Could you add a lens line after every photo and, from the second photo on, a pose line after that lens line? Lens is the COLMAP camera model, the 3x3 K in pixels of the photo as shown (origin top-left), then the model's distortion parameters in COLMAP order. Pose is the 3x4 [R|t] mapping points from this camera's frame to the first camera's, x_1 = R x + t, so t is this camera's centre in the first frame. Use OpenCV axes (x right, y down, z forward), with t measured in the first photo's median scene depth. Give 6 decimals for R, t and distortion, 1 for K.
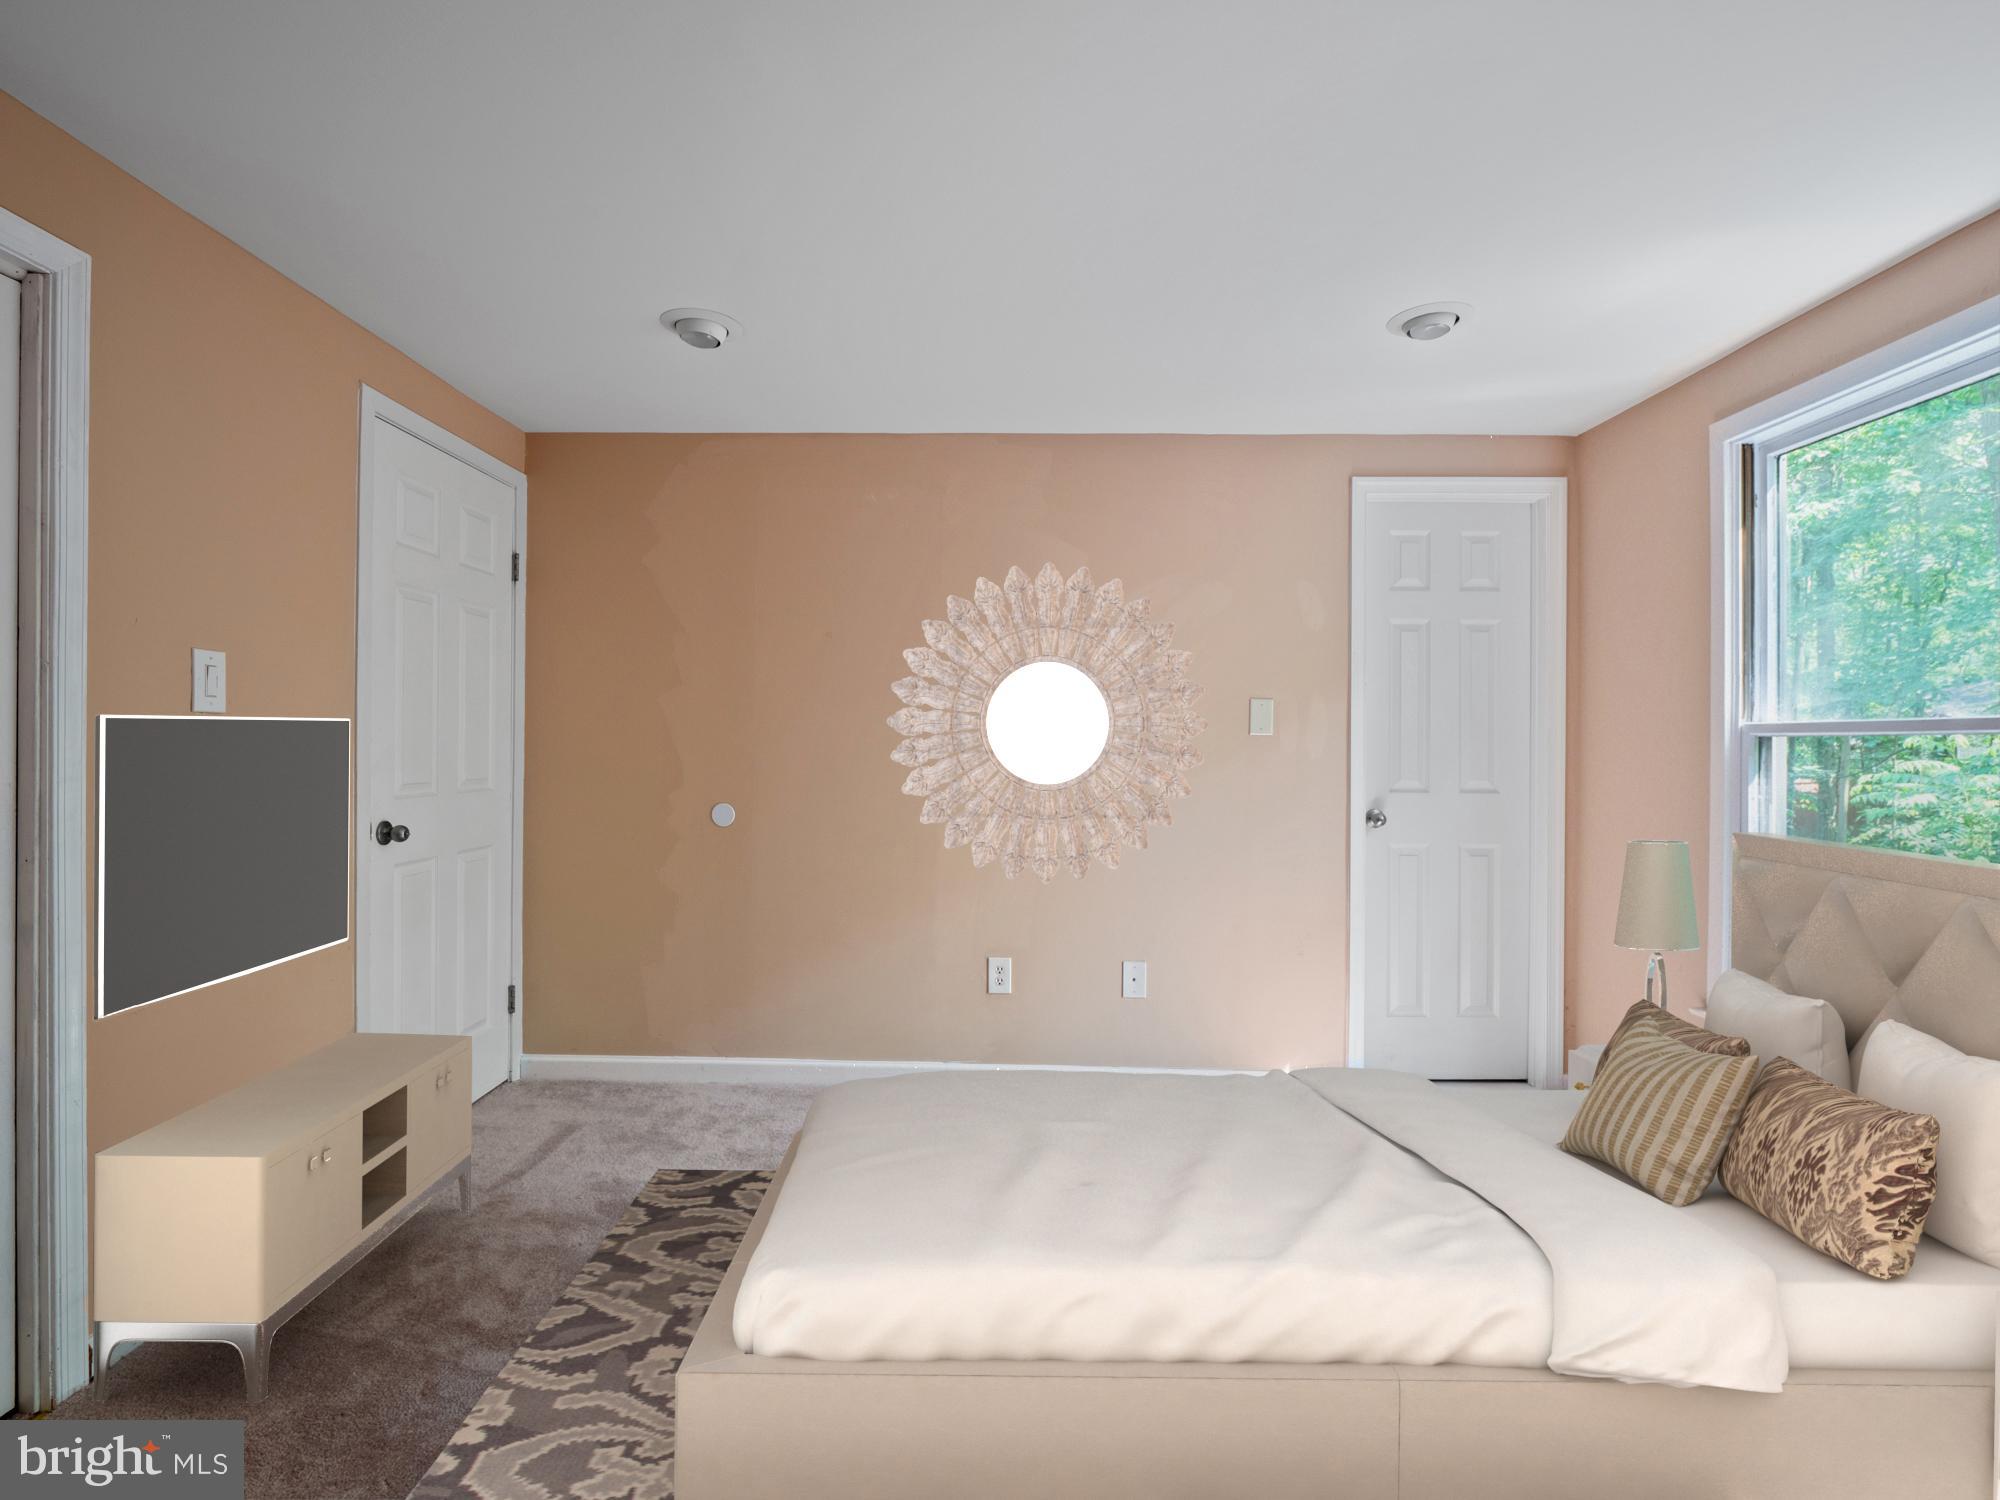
lens RADIAL K [[990.8, 0, 996.9], [0, 990.8, 739.4], [0, 0, 1]] dist [0.000977, -0.008744]
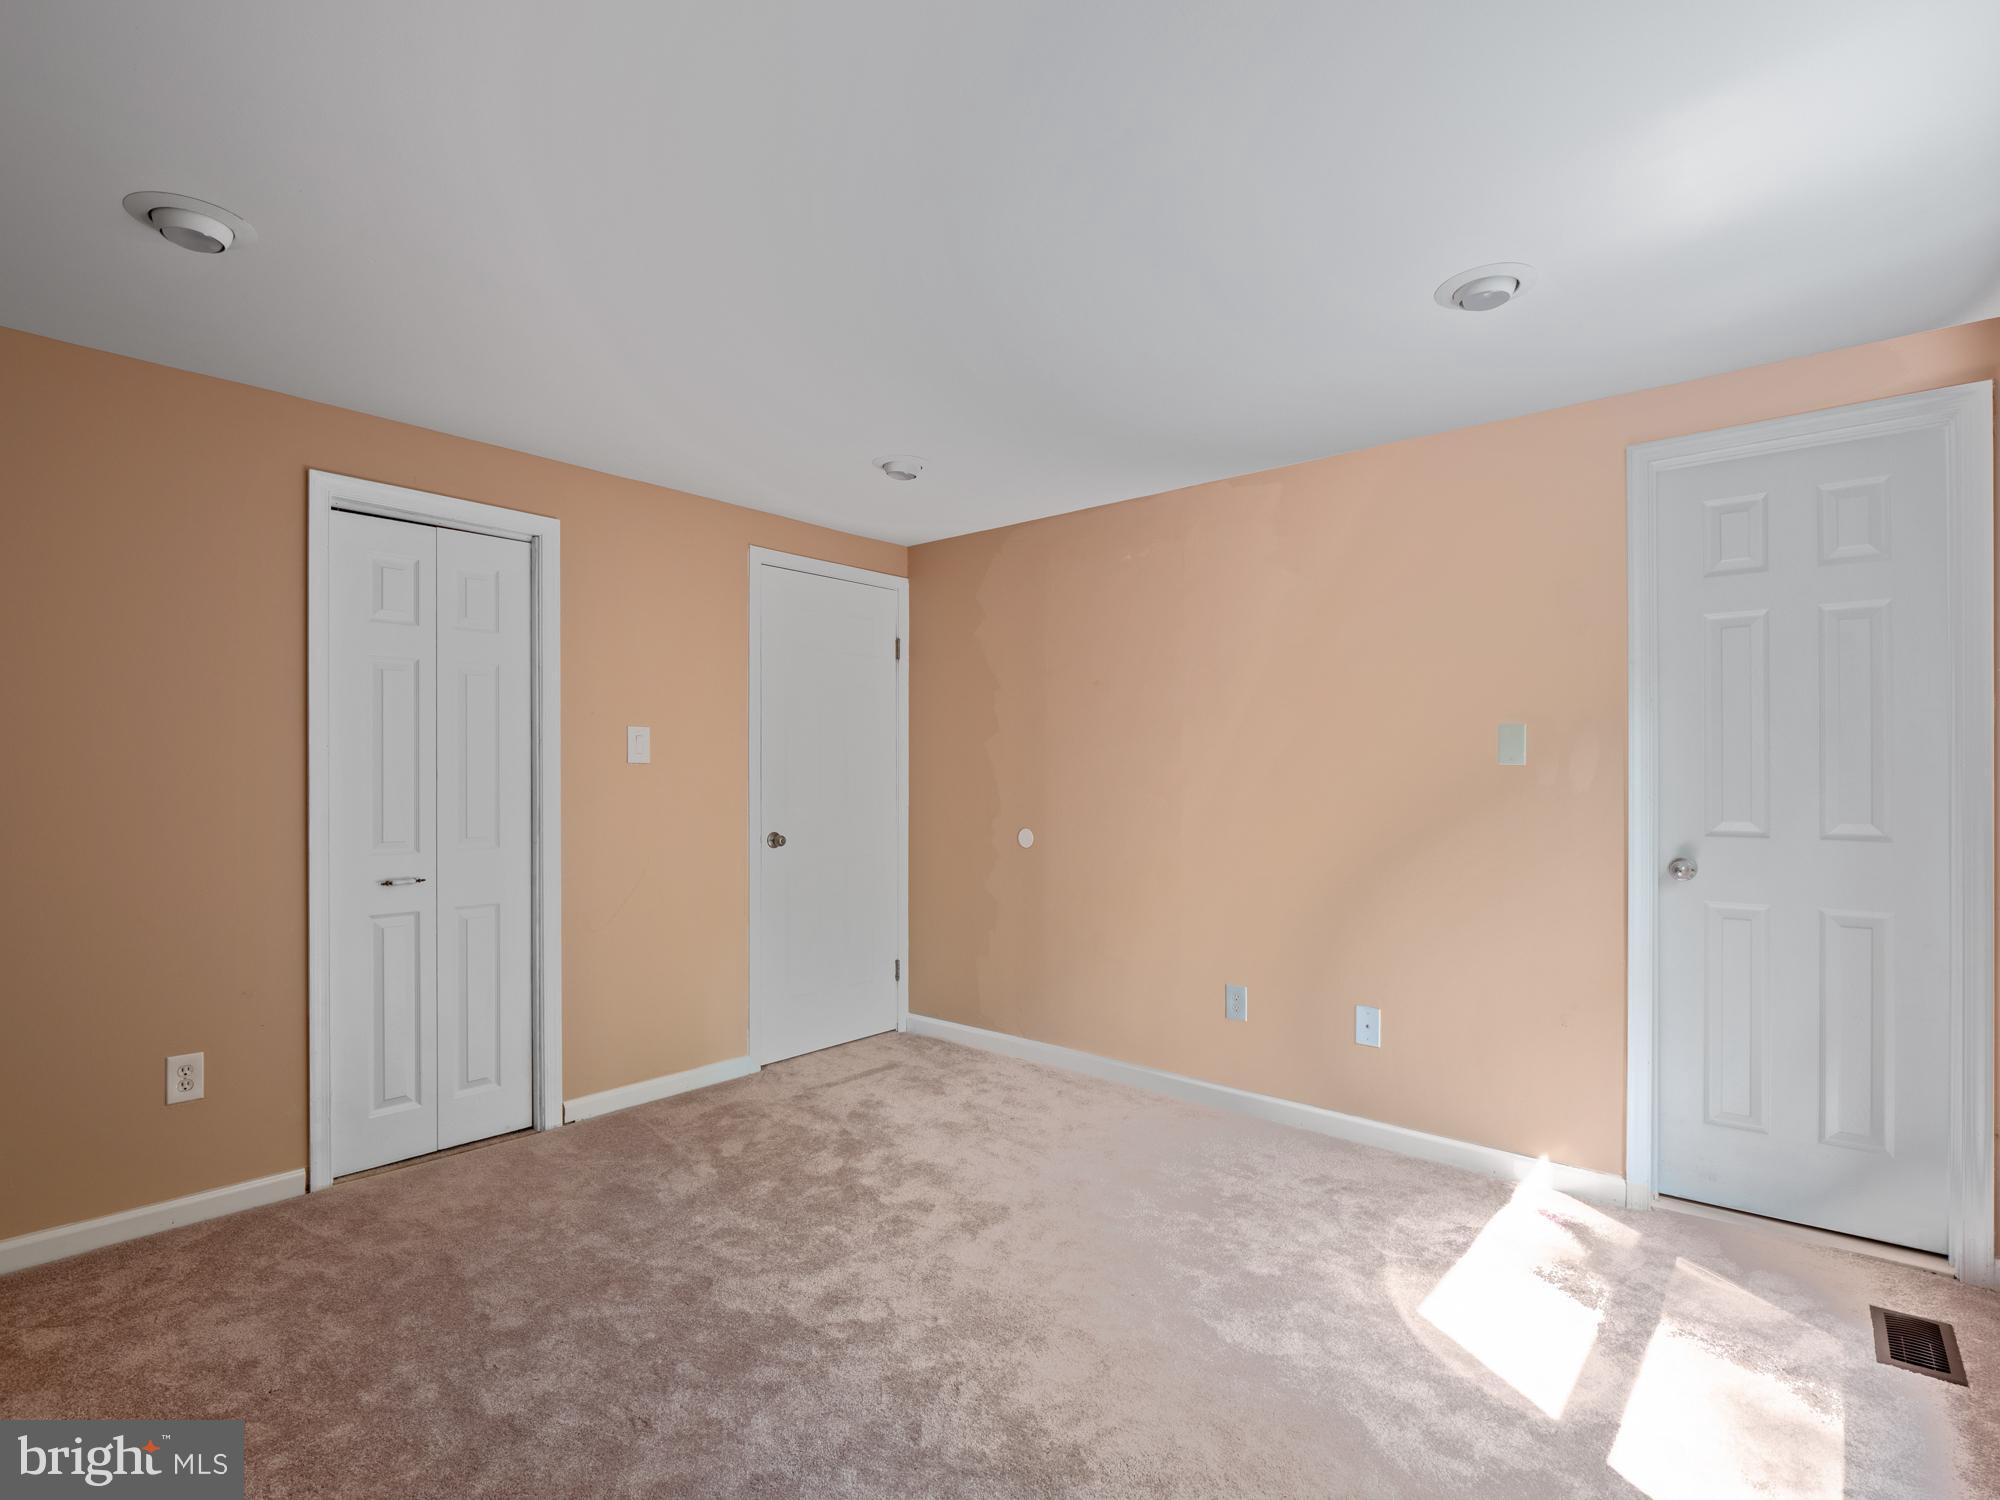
lens RADIAL K [[990.8, 0, 967.3], [0, 990.8, 773.6], [0, 0, 1]] dist [0.000977, -0.008744]
pose [[0.762863, -0.010110, -0.646481, 0.461761], [0.008925, 0.999947, -0.005106, 0.003101], [0.646498, -0.001874, 0.762913, 0.034012]]
